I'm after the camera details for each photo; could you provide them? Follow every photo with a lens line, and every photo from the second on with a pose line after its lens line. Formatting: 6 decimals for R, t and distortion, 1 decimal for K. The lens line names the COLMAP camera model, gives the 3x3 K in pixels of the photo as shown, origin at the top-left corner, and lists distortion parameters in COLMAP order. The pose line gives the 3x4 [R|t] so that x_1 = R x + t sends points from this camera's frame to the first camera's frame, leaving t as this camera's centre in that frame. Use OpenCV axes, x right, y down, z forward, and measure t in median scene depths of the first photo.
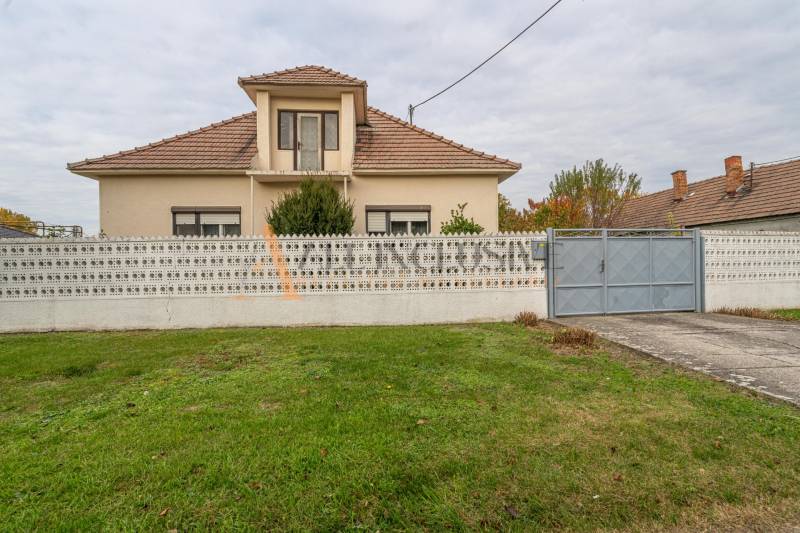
lens RADIAL K [[373.4, 0, 400.0], [0, 373.4, 266.5], [0, 0, 1]] dist [0.000167, 0.000070]
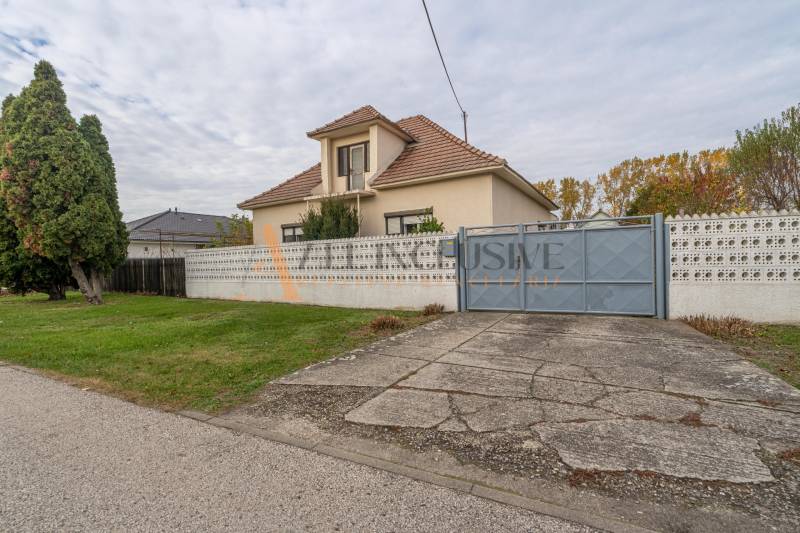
lens RADIAL K [[361.0, 0, 397.5], [0, 361.0, 265.0], [0, 0, 1]] dist [-0.003443, -0.000318]
pose [[0.821168, 0.000475, -0.570686, 0.644823], [0.011848, 0.999770, 0.017880, -0.011521], [0.570563, -0.021444, 0.820974, 0.032316]]
